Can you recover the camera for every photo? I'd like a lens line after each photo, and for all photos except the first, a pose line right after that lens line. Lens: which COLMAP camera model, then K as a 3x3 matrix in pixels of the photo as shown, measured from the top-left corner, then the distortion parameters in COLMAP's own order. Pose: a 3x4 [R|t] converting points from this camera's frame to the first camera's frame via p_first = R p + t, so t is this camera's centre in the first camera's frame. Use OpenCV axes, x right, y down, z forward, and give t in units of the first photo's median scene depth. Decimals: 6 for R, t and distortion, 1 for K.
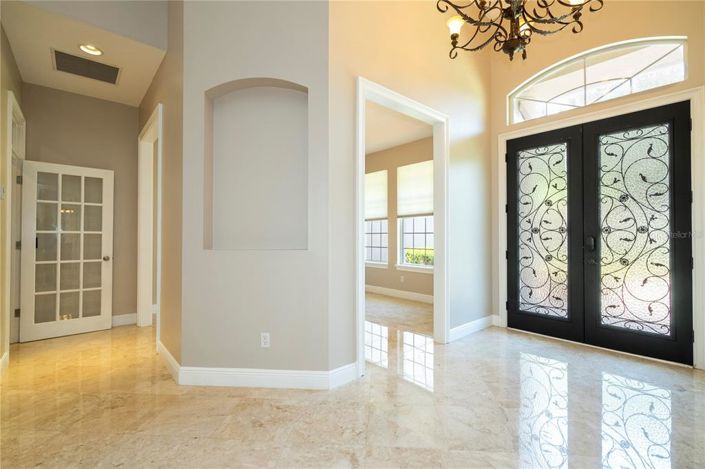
lens RADIAL K [[316.0, 0, 354.5], [0, 316.0, 232.9], [0, 0, 1]] dist [-0.003018, 0.000573]
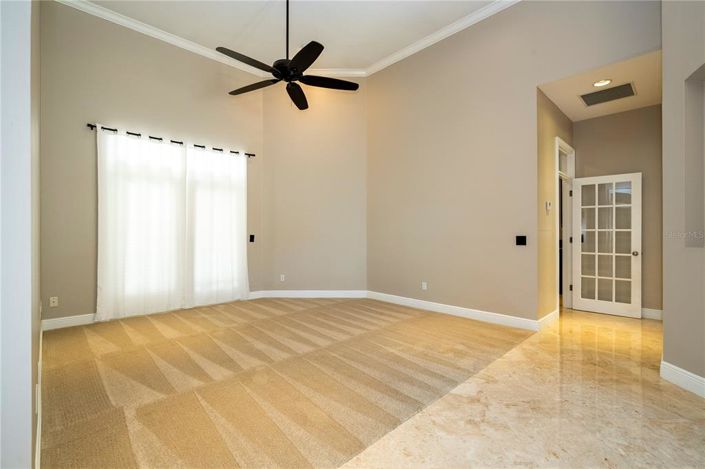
lens RADIAL K [[316.0, 0, 354.4], [0, 316.0, 233.6], [0, 0, 1]] dist [-0.003018, 0.000573]
pose [[0.040336, -0.002243, -0.999184, 0.286403], [0.012139, 0.999925, -0.001754, 0.001239], [0.999112, -0.012058, 0.040361, -0.023654]]
